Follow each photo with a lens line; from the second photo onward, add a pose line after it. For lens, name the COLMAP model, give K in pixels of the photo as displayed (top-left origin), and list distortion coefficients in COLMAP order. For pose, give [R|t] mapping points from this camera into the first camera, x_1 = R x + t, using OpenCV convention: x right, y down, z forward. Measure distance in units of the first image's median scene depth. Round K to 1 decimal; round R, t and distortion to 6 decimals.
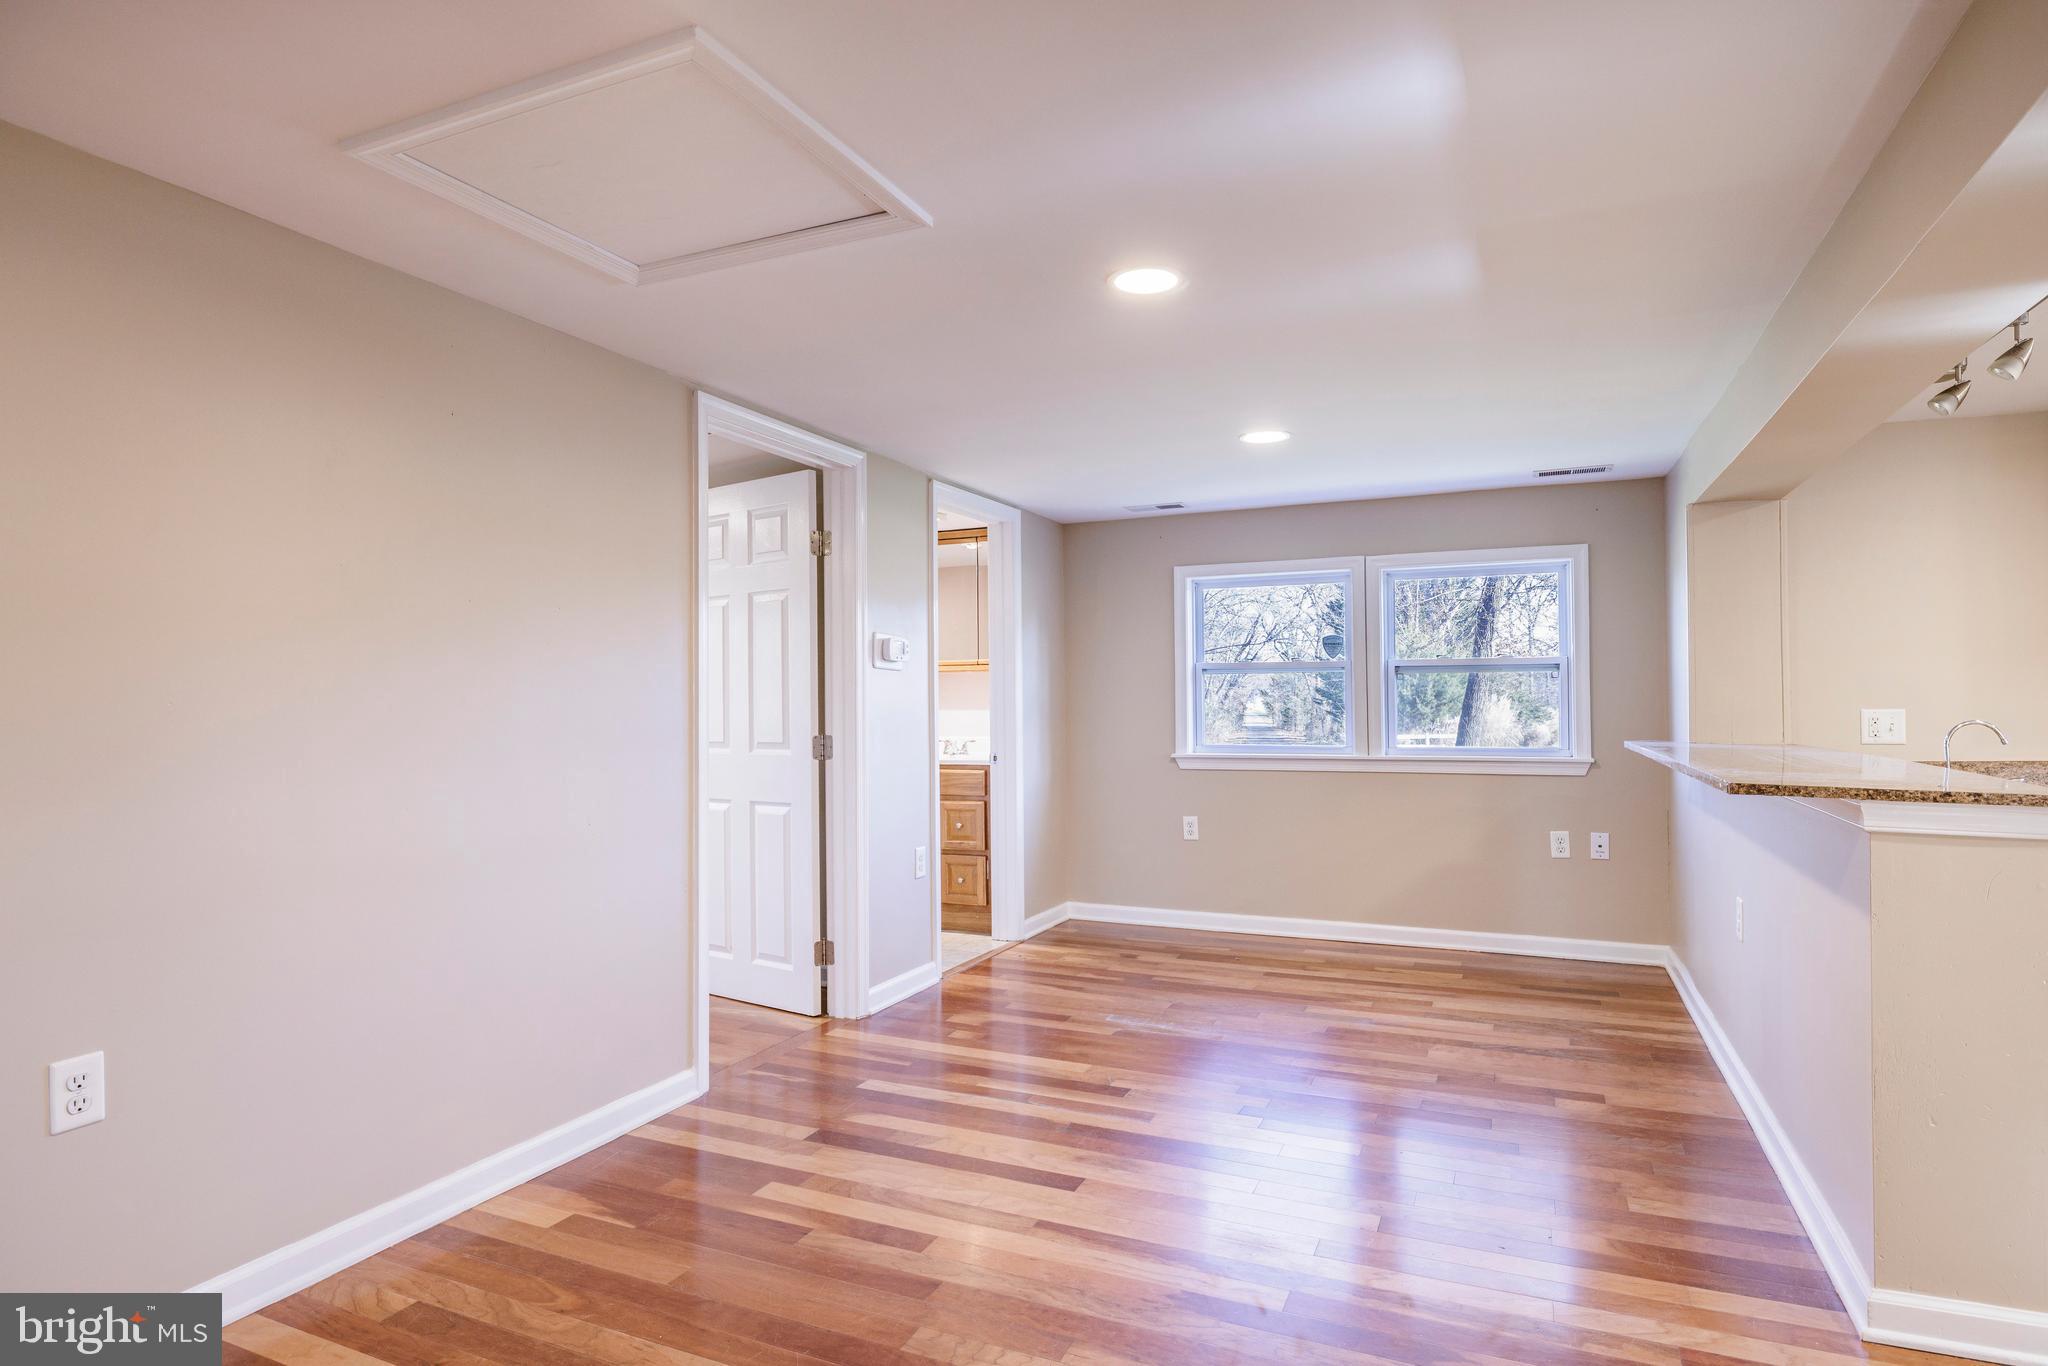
lens RADIAL K [[1065.9, 0, 1038.1], [0, 1065.9, 691.2], [0, 0, 1]] dist [-0.006321, -0.001228]
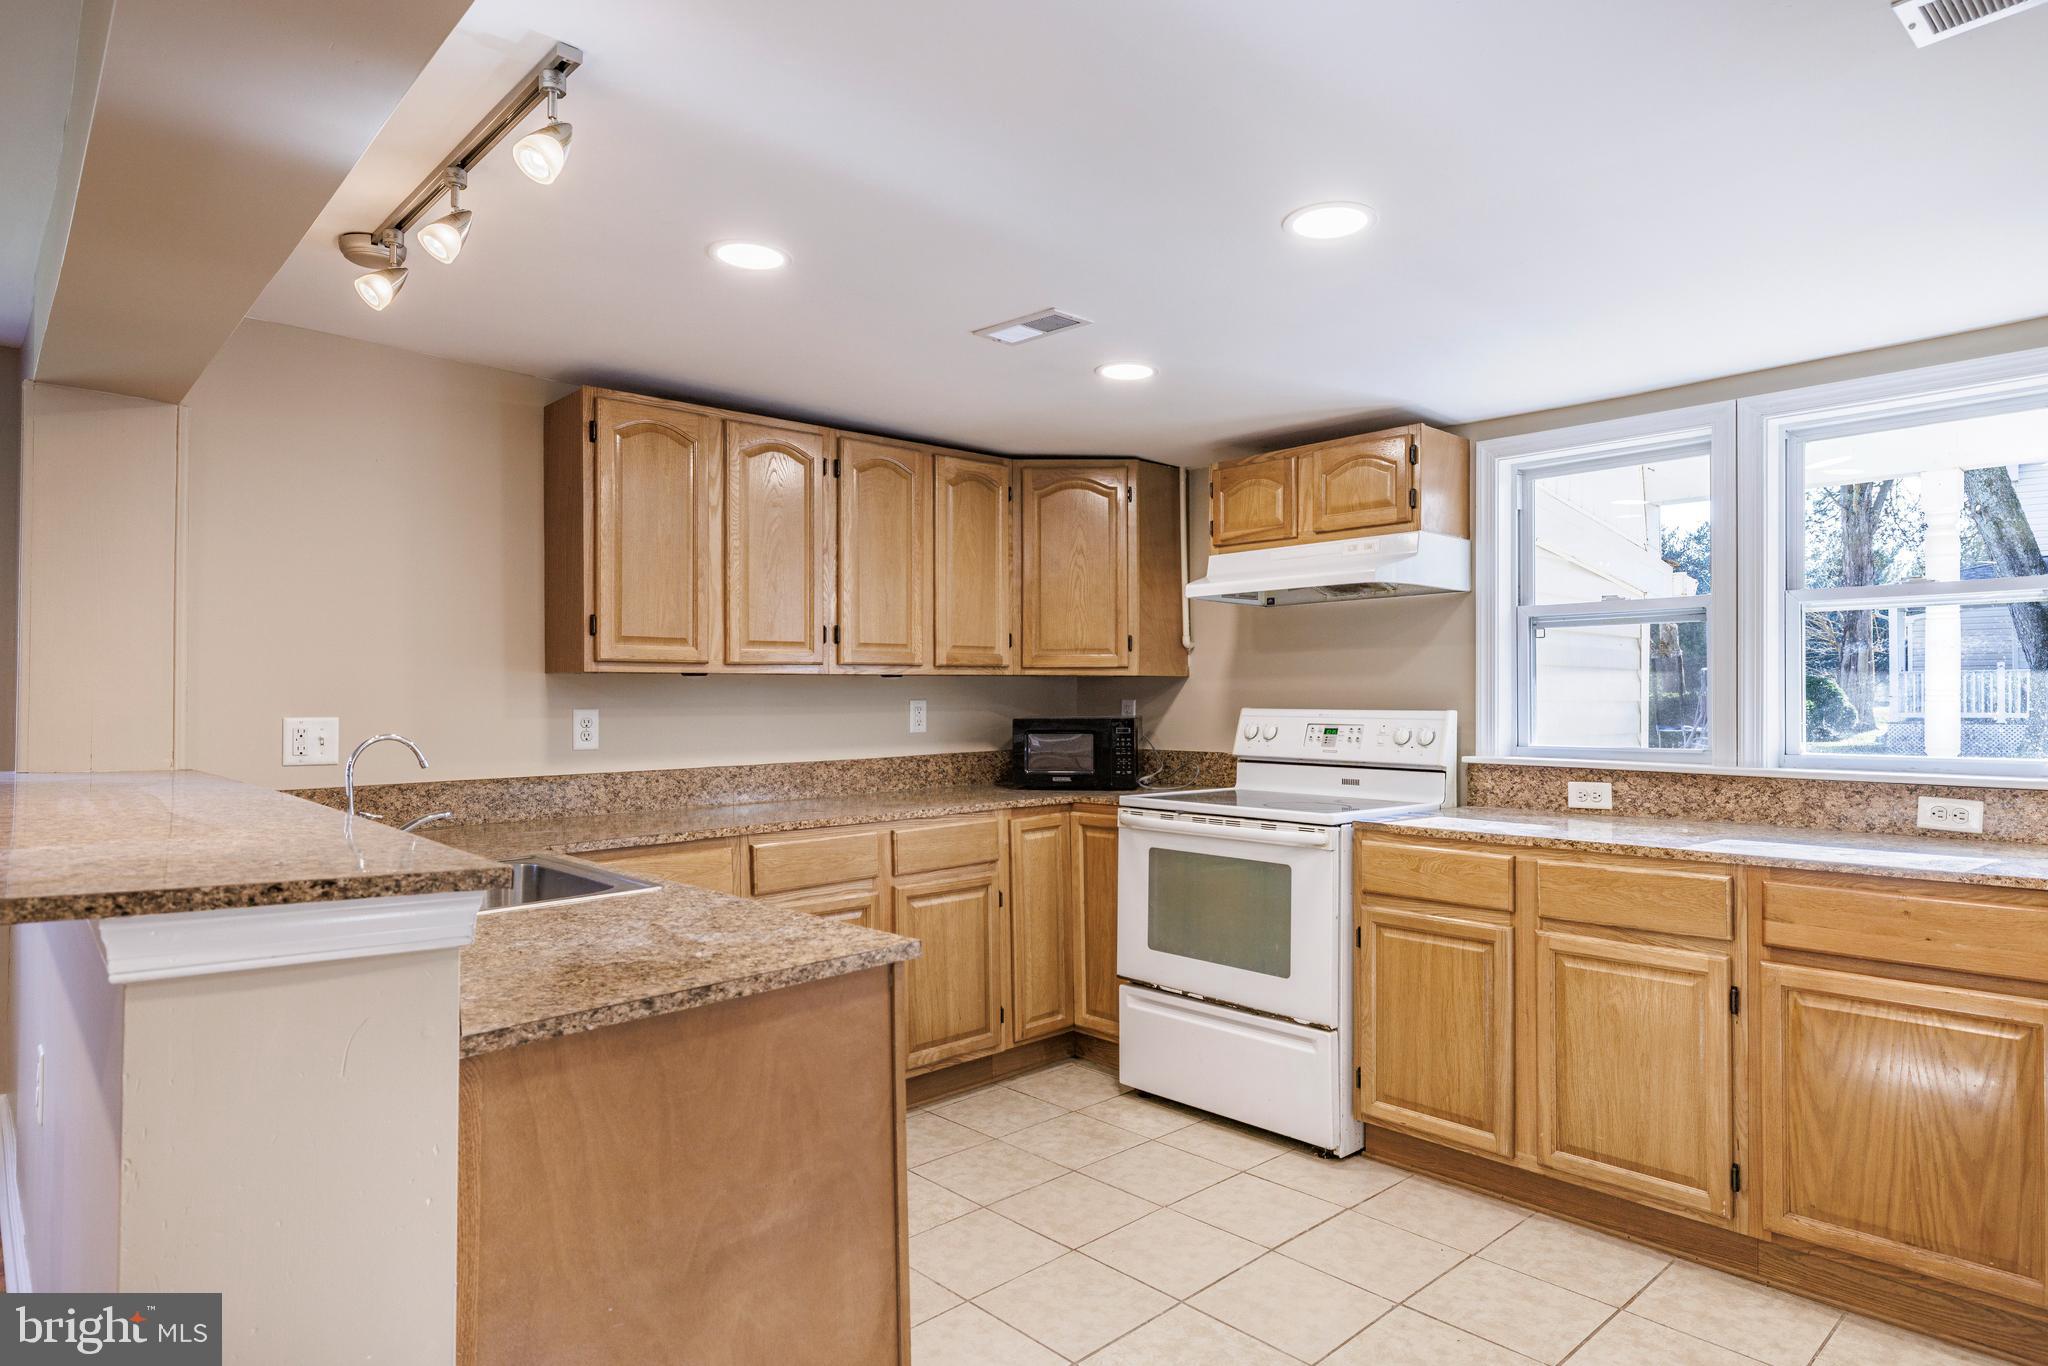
lens RADIAL K [[1188.2, 0, 998.0], [0, 1188.2, 698.9], [0, 0, 1]] dist [0.001608, -0.000777]
pose [[0.412940, 0.014016, 0.910650, 0.229090], [-0.016833, 0.999828, -0.007755, 0.002714], [-0.910602, -0.012127, 0.413105, 0.214828]]
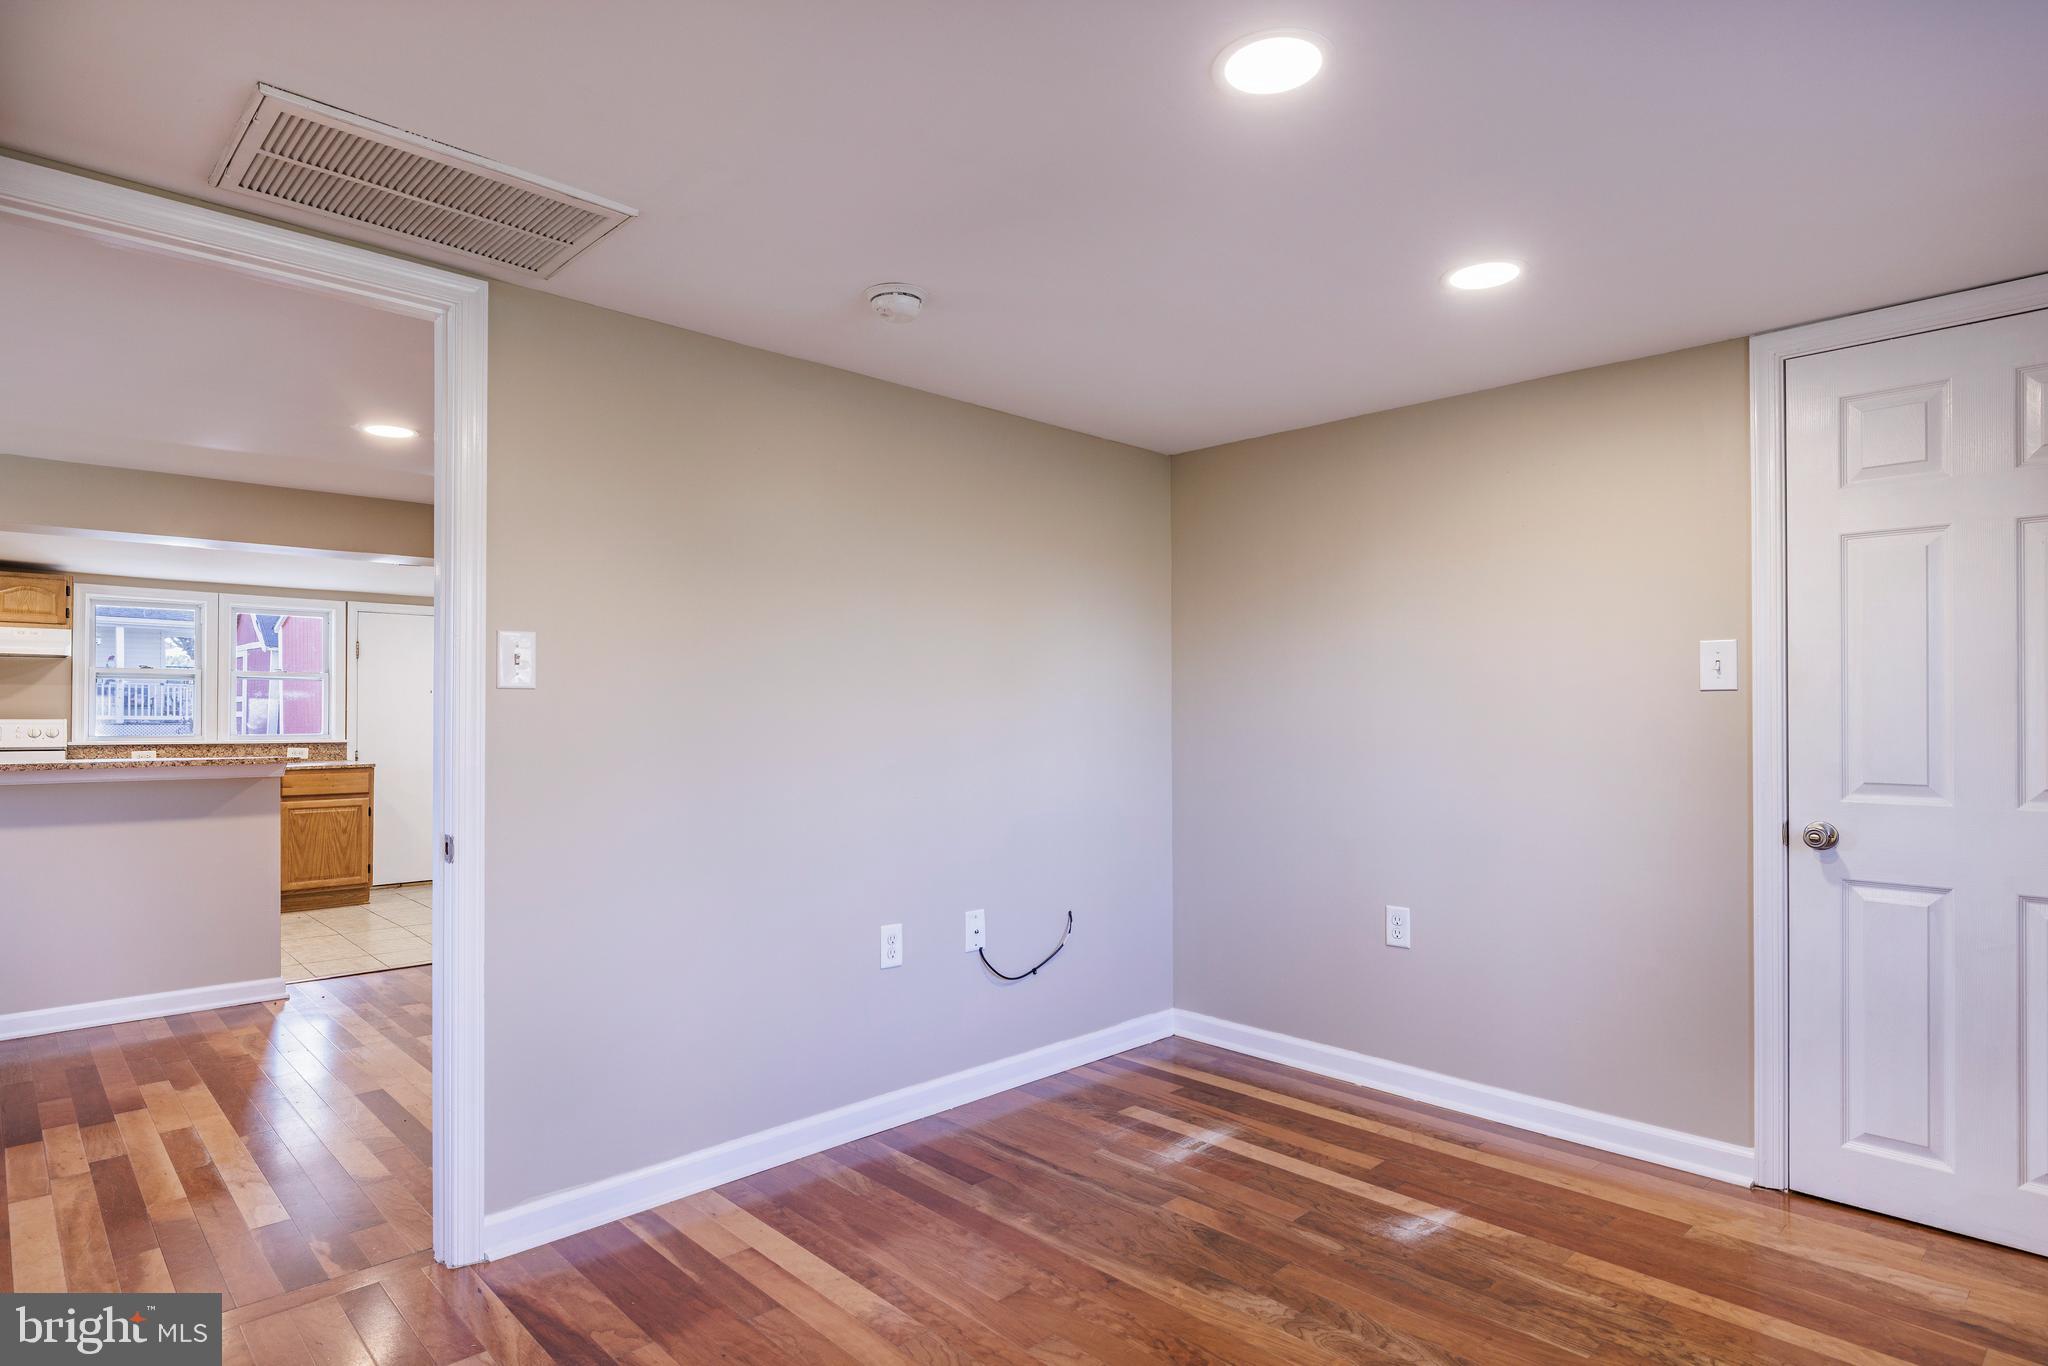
lens RADIAL K [[1159.1, 0, 1079.3], [0, 1159.1, 702.7], [0, 0, 1]] dist [0.001242, 0.001008]
pose [[-0.930546, 0.007970, 0.366087, -0.839206], [-0.000240, 0.999750, -0.022375, 0.012948], [-0.366174, -0.020909, -0.930311, 1.310276]]
